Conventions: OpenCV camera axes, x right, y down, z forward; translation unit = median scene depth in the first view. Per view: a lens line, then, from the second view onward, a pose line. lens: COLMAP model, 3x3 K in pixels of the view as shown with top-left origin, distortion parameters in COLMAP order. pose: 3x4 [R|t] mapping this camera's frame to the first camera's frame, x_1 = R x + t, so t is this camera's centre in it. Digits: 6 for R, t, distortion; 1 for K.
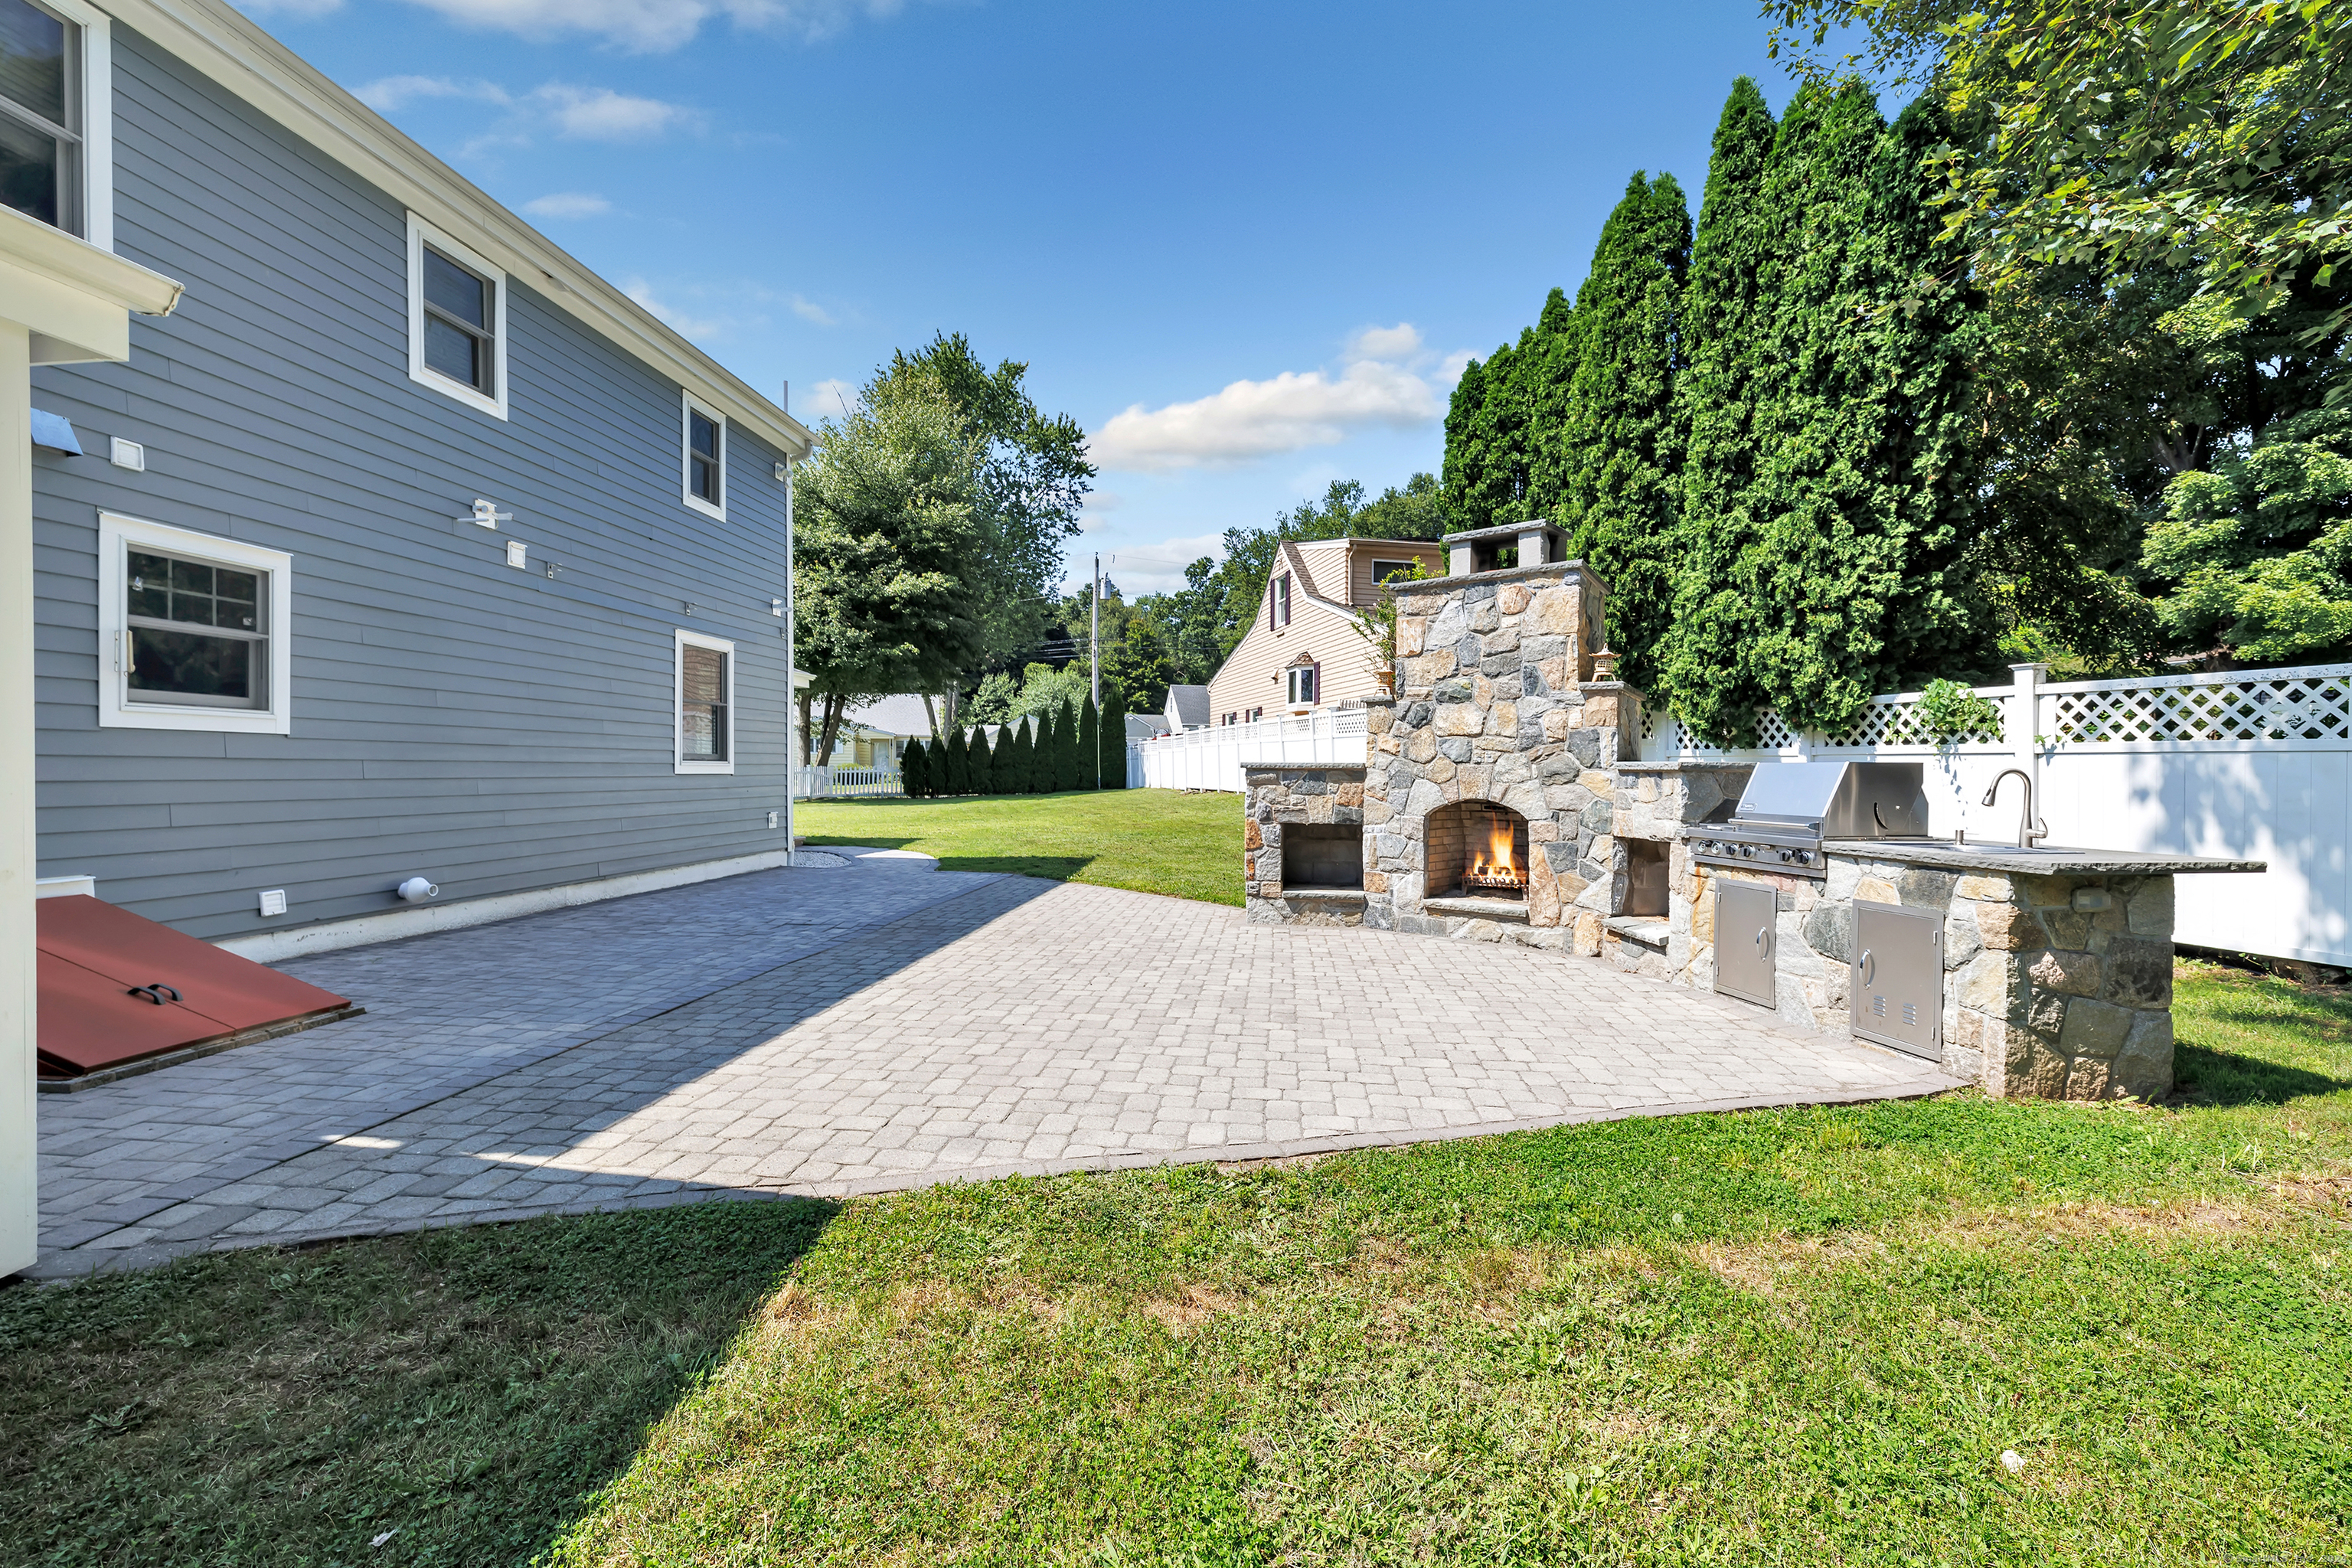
lens RADIAL K [[1011.2, 0, 1187.3], [0, 1011.2, 784.1], [0, 0, 1]] dist [0.001842, 0.002368]
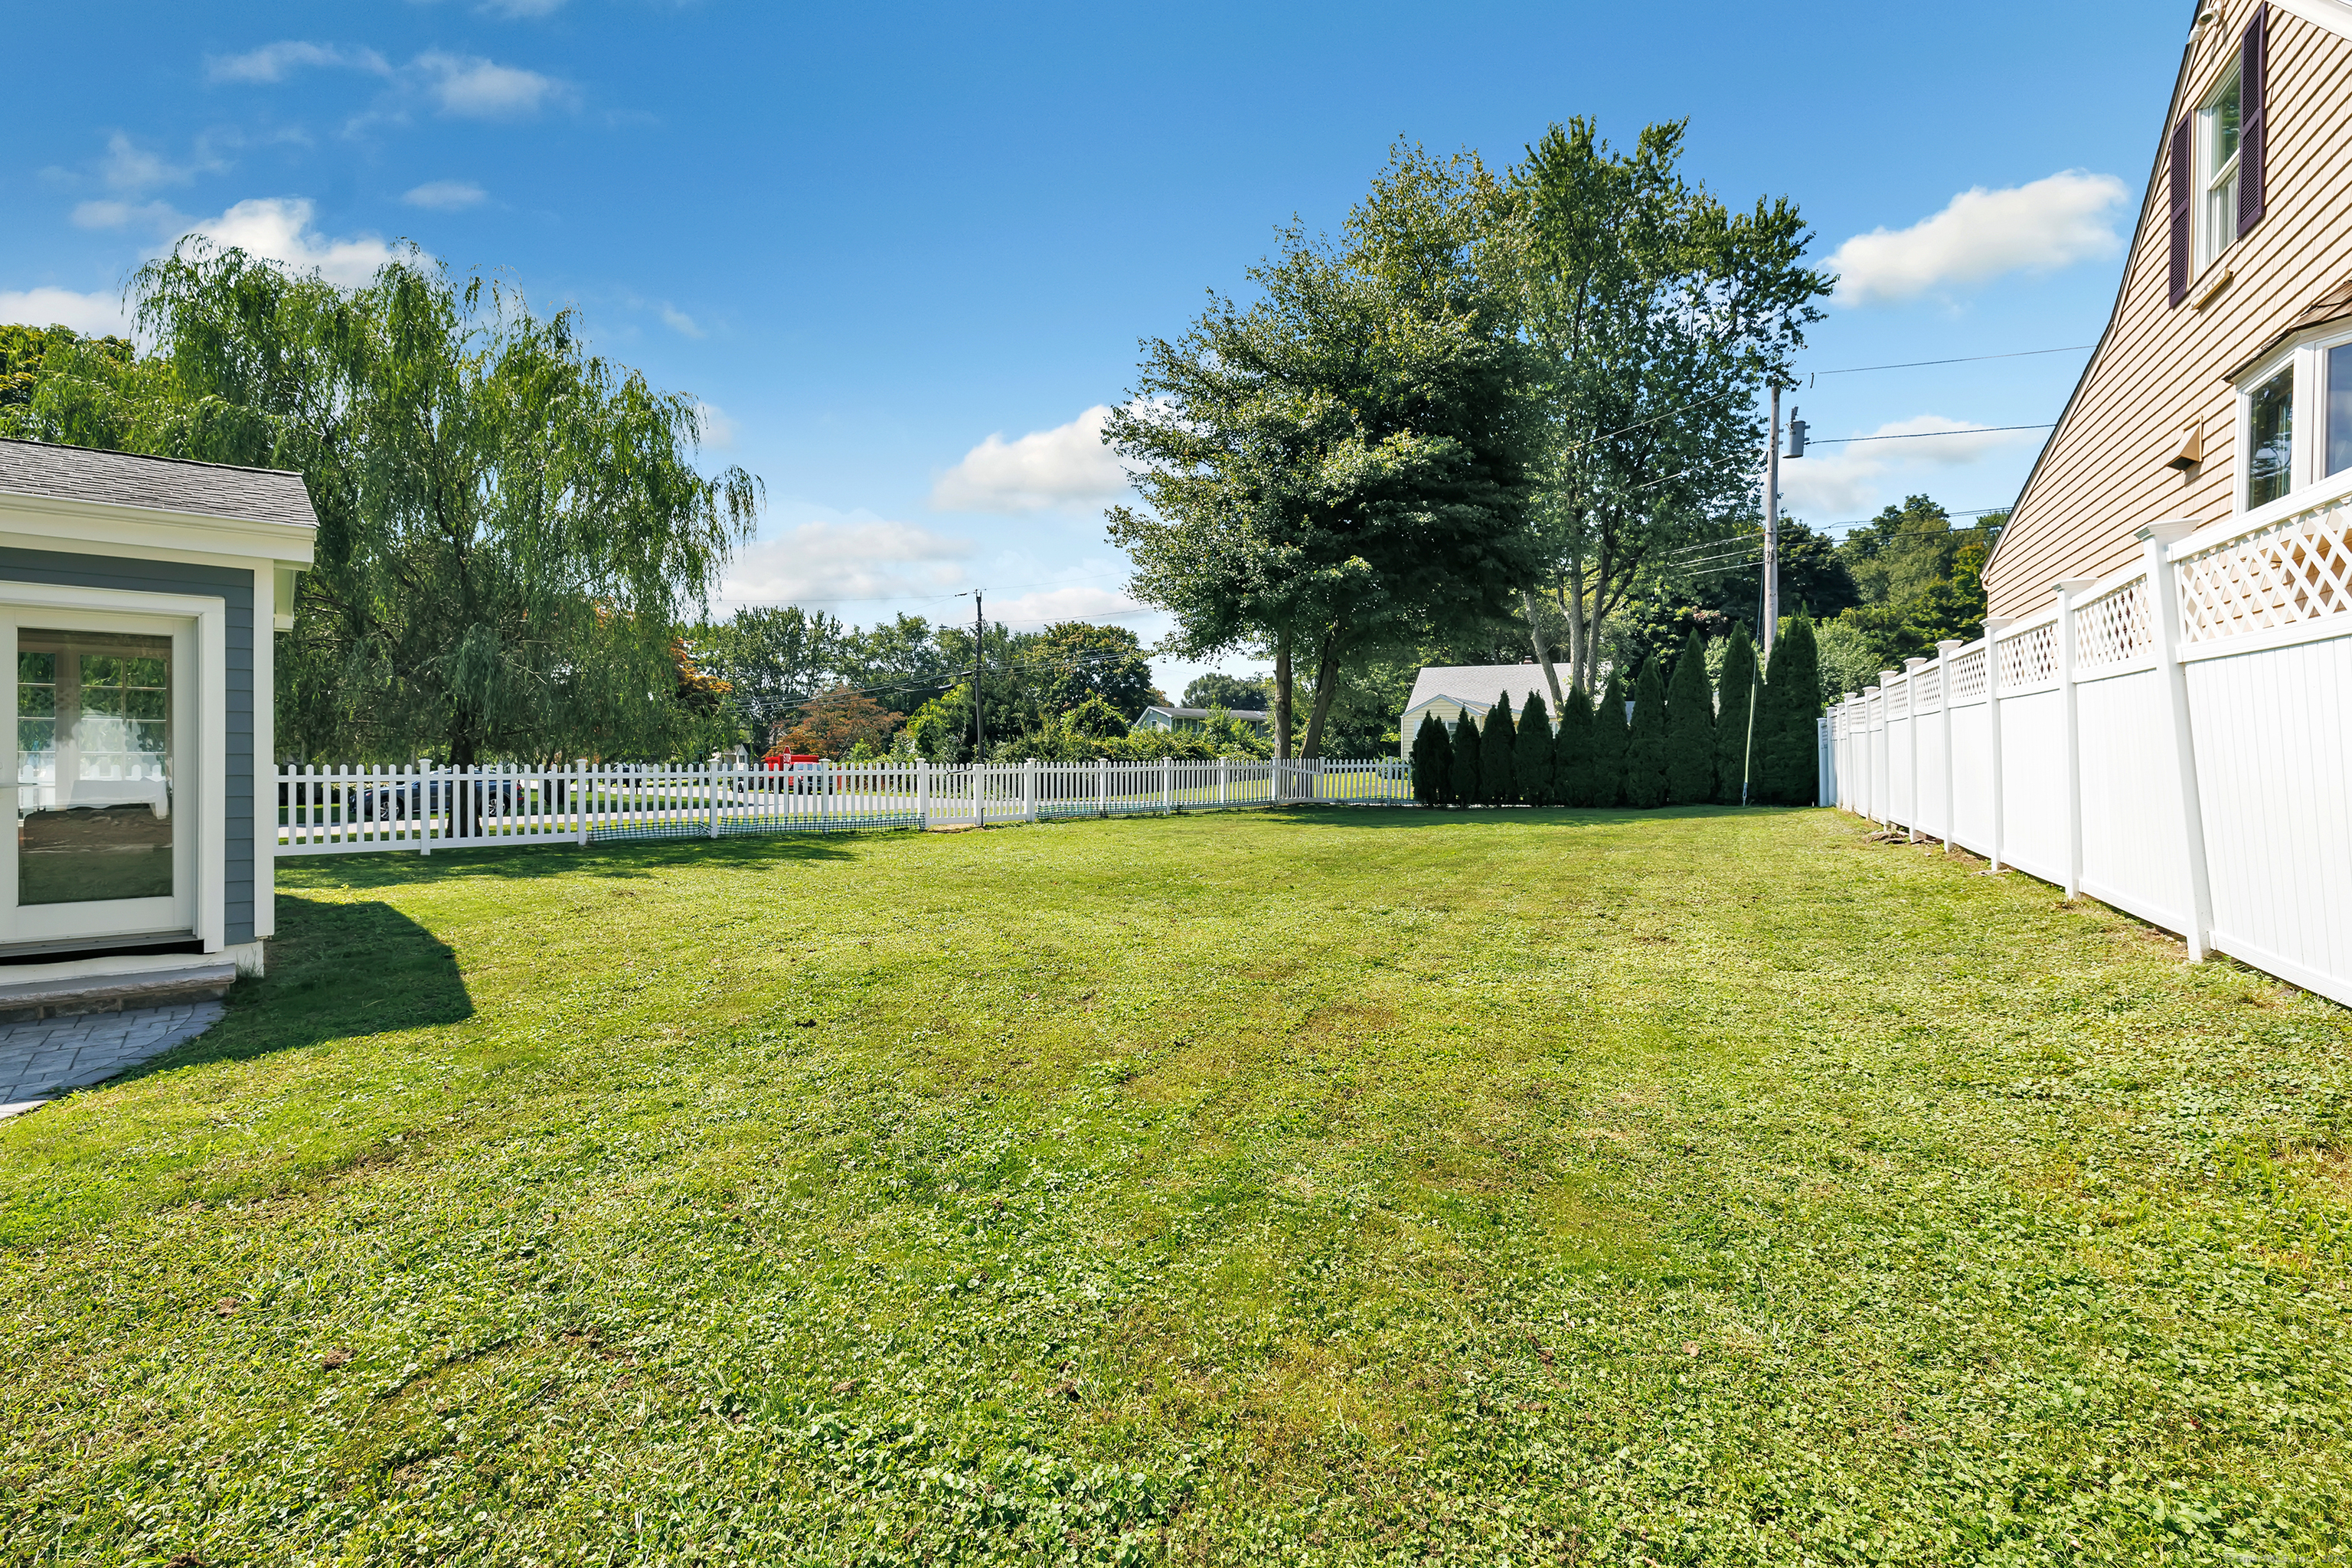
lens RADIAL K [[1011.2, 0, 1194.7], [0, 1011.2, 769.1], [0, 0, 1]] dist [0.001842, 0.002368]
pose [[0.749143, 0.012380, -0.662293, 0.220041], [-0.013662, 0.999901, 0.003237, -0.052859], [0.662268, 0.006624, 0.749238, 1.945034]]
